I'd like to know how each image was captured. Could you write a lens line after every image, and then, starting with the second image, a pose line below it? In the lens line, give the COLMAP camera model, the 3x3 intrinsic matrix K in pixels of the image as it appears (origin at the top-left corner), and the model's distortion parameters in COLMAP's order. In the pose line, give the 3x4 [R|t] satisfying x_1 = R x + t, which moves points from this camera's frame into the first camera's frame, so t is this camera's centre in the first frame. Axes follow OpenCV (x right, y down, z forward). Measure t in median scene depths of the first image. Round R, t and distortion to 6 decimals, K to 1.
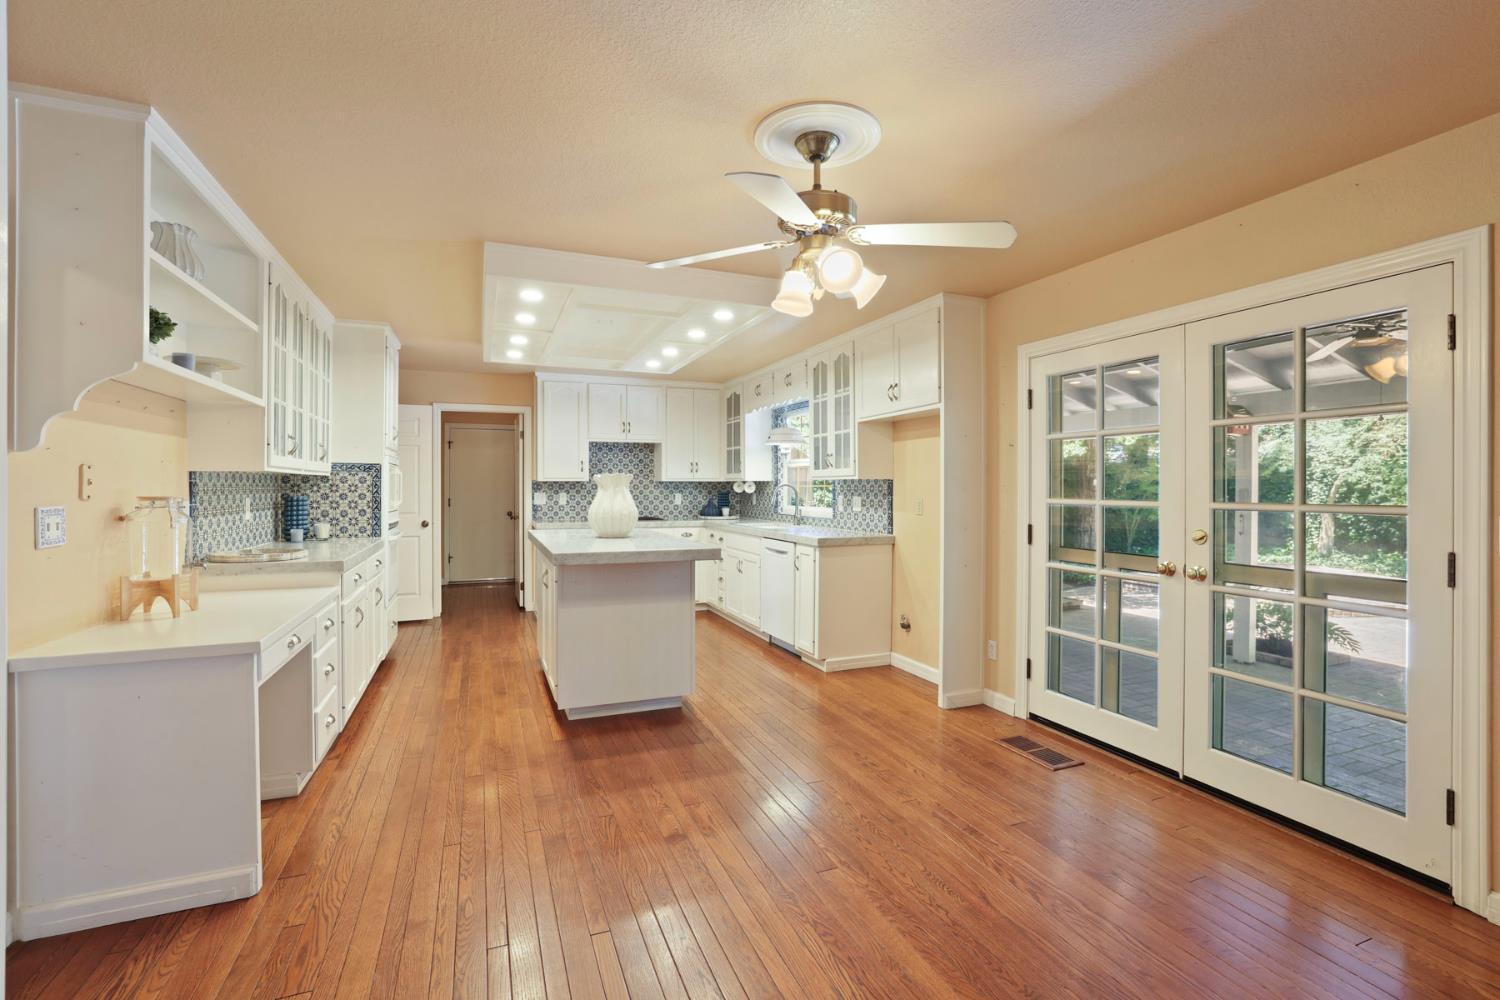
lens RADIAL K [[650.5, 0, 740.6], [0, 650.5, 488.2], [0, 0, 1]] dist [-0.036767, 0.012604]
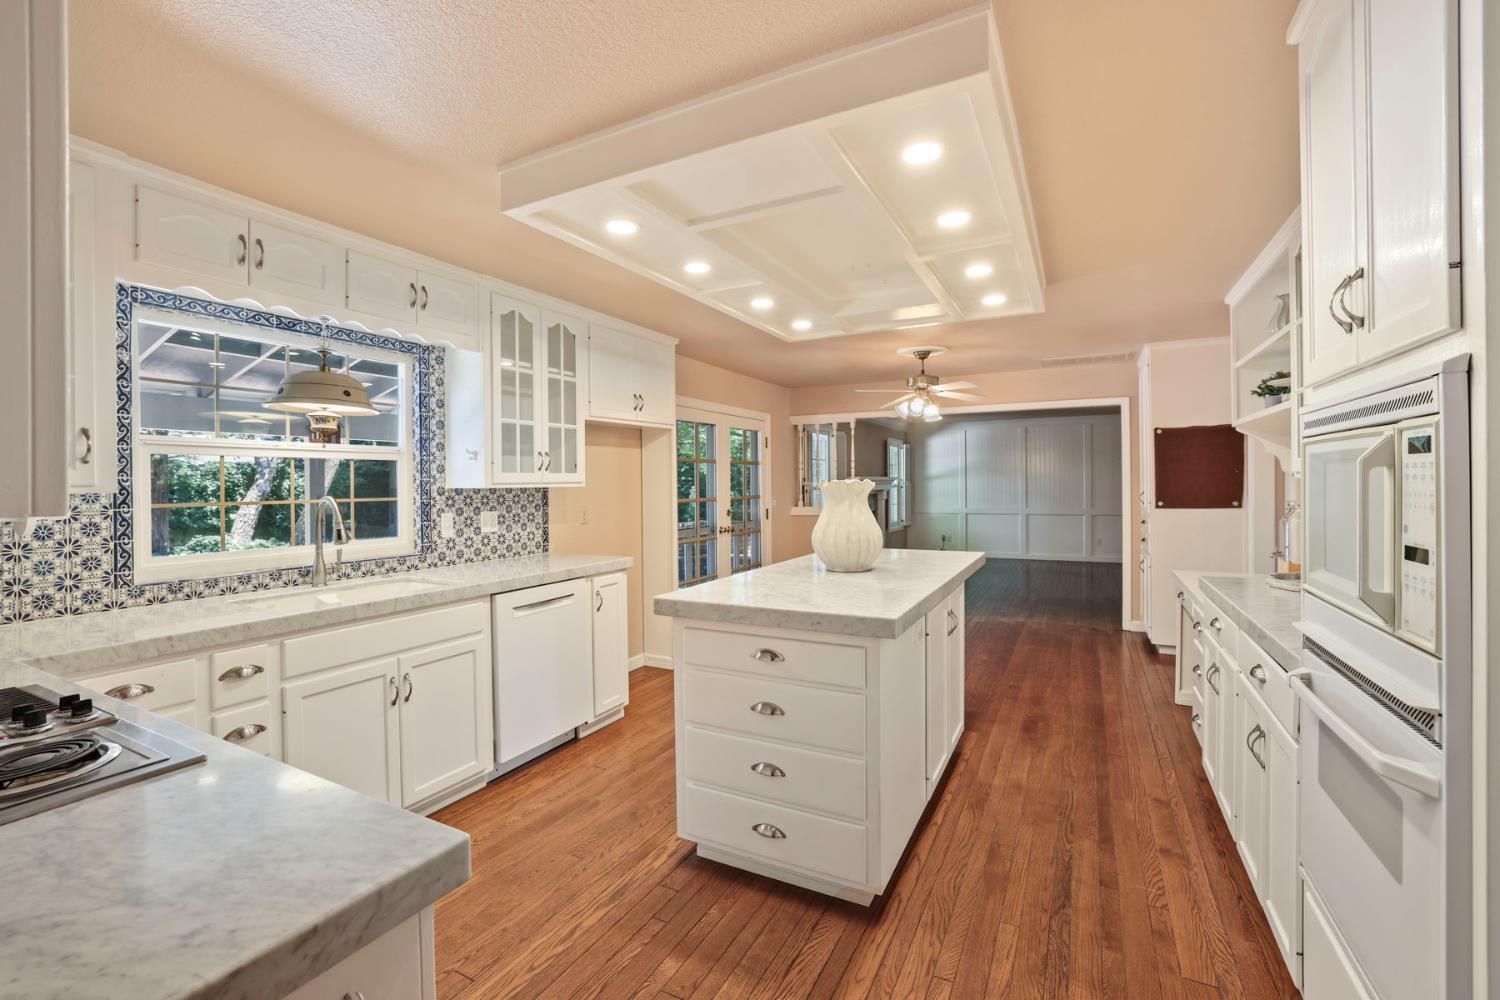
lens RADIAL K [[650.5, 0, 743.3], [0, 650.5, 485.1], [0, 0, 1]] dist [-0.036767, 0.012604]
pose [[-0.644495, 0.001373, 0.764607, -0.715026], [0.010385, 0.999922, 0.006958, -0.023779], [-0.764538, 0.012424, -0.644459, 1.661057]]
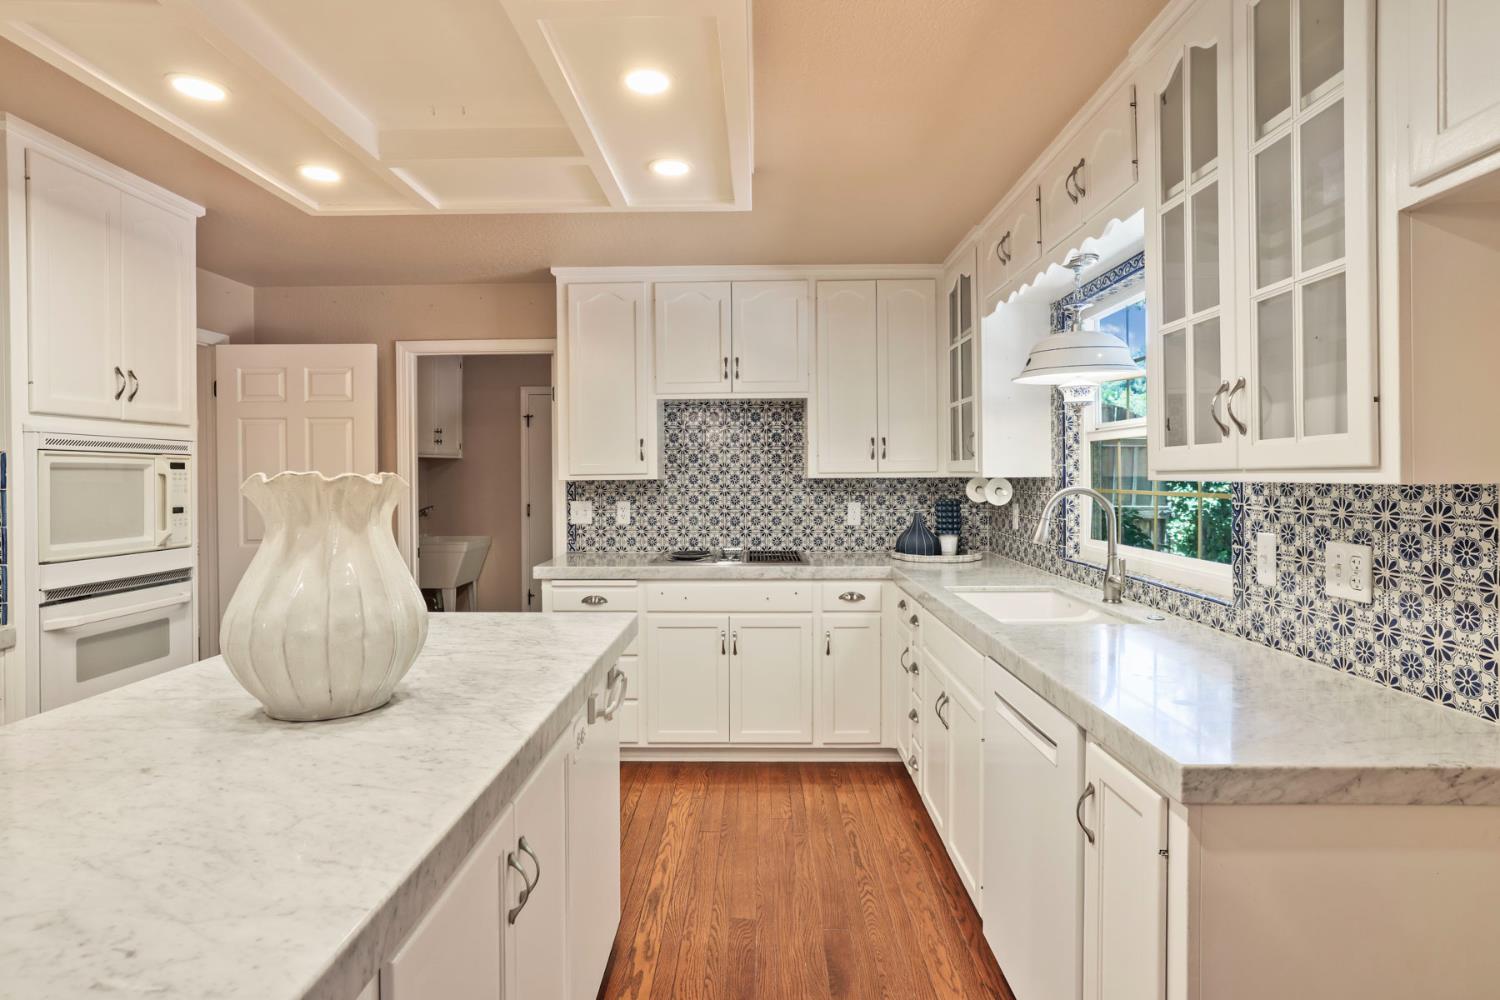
lens RADIAL K [[773.5, 0, 745.4], [0, 773.5, 479.3], [0, 0, 1]] dist [-0.030638, 0.016364]
pose [[0.923479, -0.004236, -0.383626, 0.096545], [0.005360, 0.999984, 0.001861, -0.020403], [0.383611, -0.003774, 0.923487, 0.829270]]
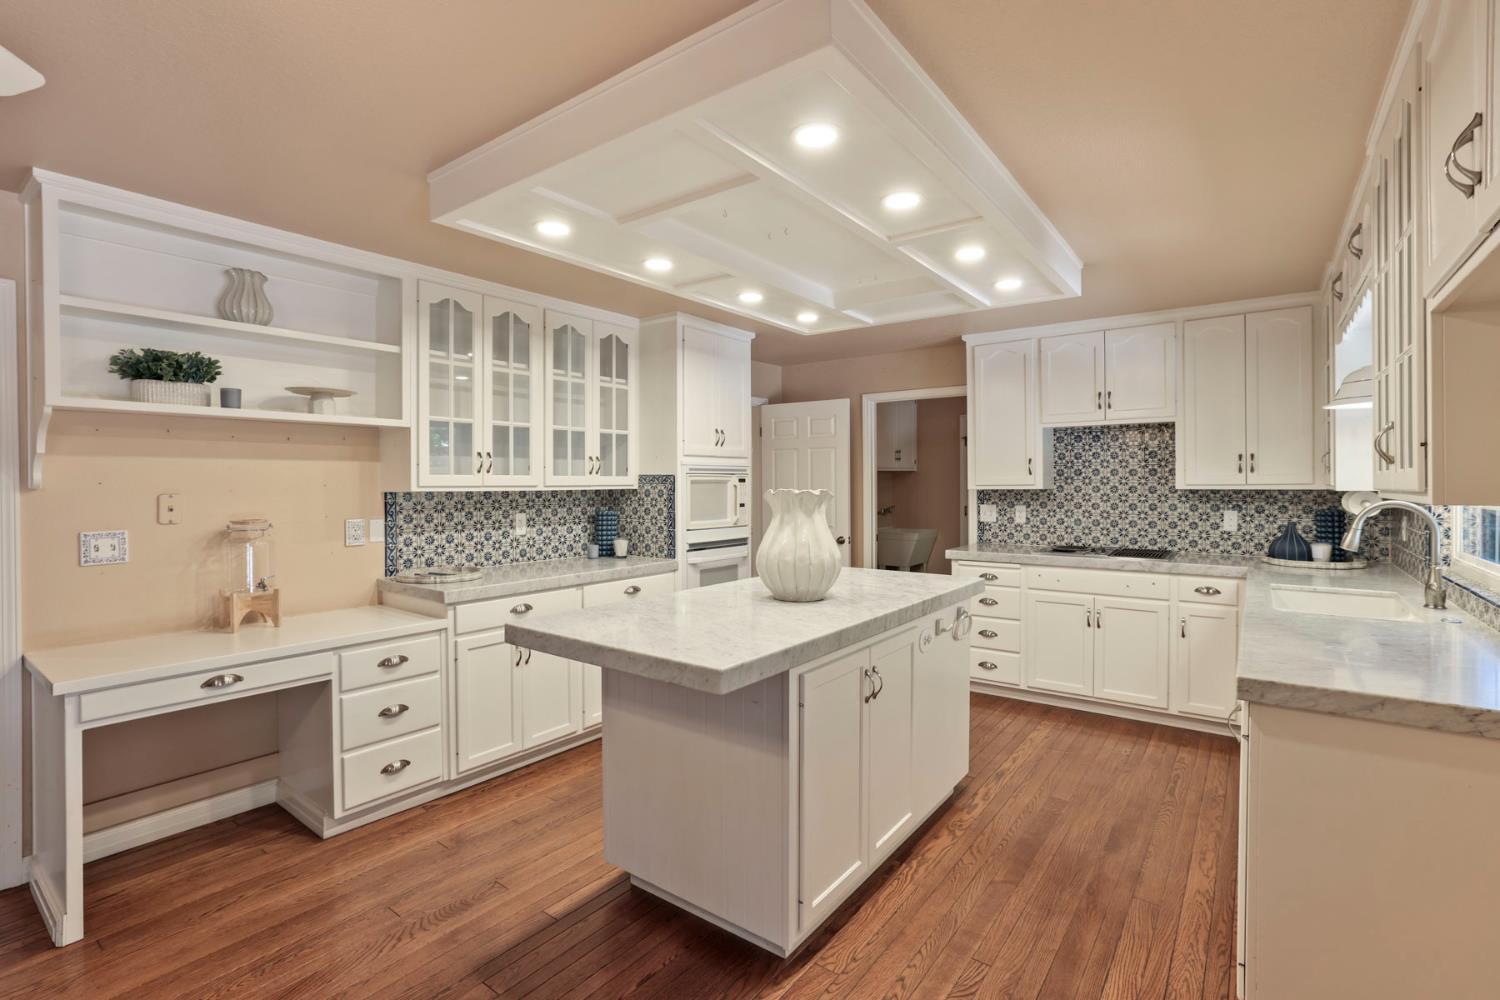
lens RADIAL K [[688.5, 0, 758.9], [0, 688.5, 486.8], [0, 0, 1]] dist [-0.029979, 0.008638]
pose [[0.531333, 0.001926, -0.847161, 0.336101], [0.002346, 0.999990, 0.003744, -0.028671], [0.847160, -0.003977, 0.531323, 0.689219]]
